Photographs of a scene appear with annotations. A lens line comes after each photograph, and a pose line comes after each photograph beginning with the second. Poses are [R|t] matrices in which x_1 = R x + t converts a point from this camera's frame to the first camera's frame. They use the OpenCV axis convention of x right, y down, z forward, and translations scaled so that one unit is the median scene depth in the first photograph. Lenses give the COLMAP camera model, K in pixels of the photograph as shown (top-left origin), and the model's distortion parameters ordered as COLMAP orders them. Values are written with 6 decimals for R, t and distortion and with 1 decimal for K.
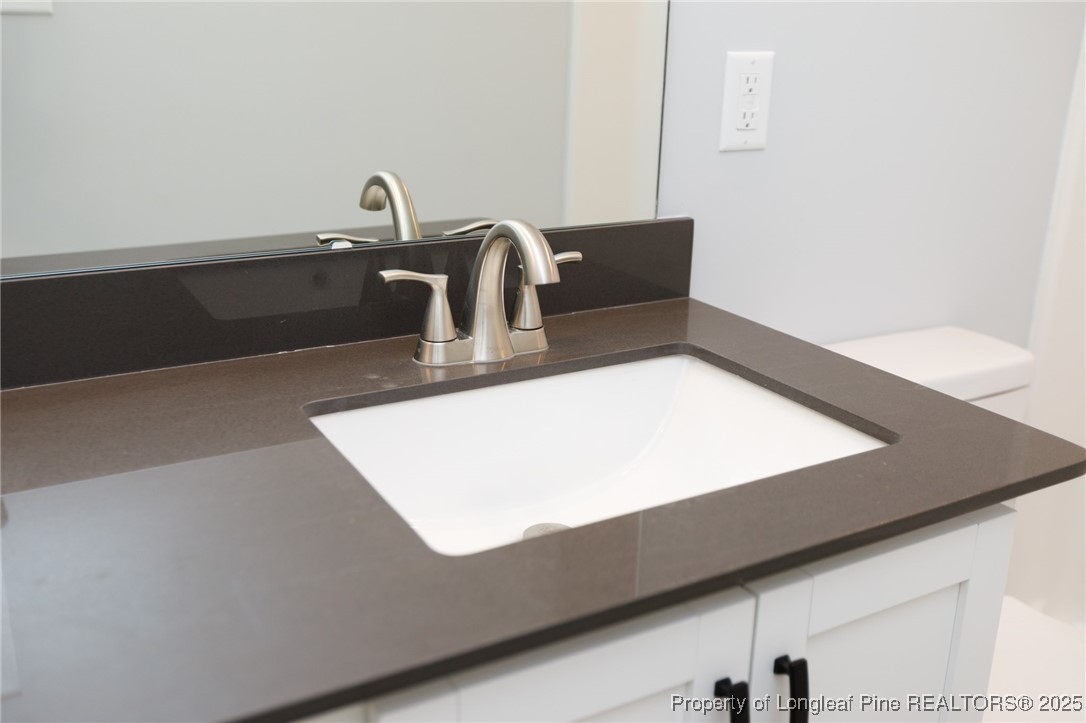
lens RADIAL K [[1044.9, 0, 547.6], [0, 1044.9, 361.2], [0, 0, 1]] dist [-0.013087, 0.000000]
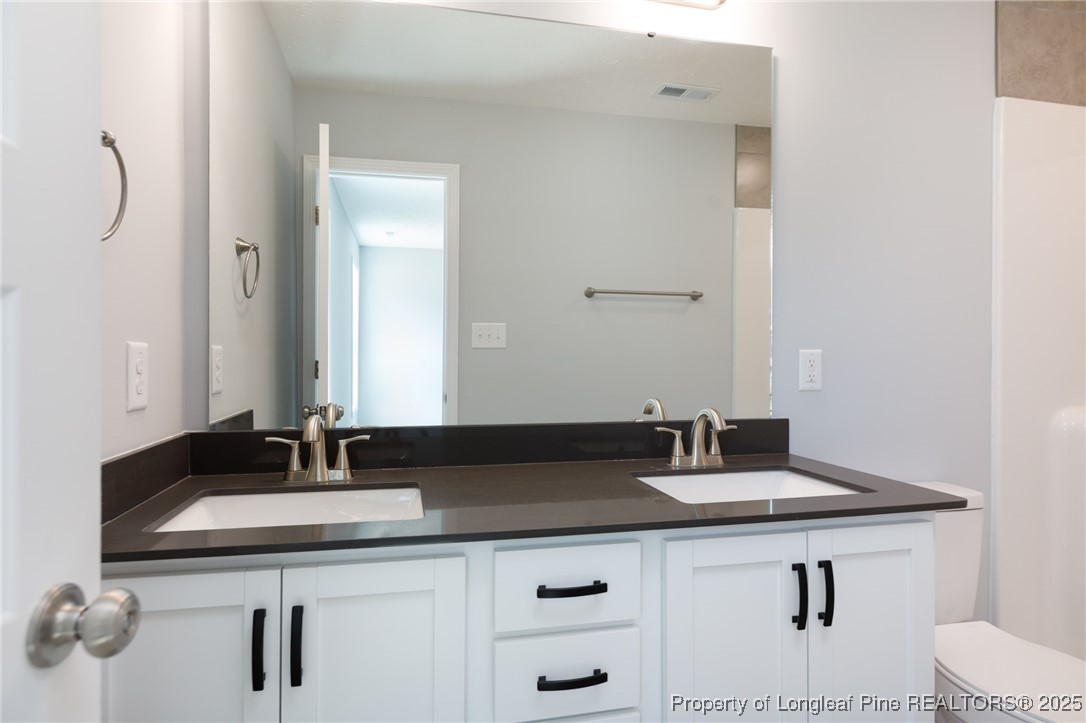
lens RADIAL K [[616.1, 0, 535.2], [0, 616.1, 366.9], [0, 0, 1]] dist [-0.000833, 0.000094]
pose [[0.955876, -0.020202, -0.293076, 0.007102], [-0.073791, 0.949137, -0.306094, 0.245283], [0.284353, 0.314214, 0.905766, -0.493843]]
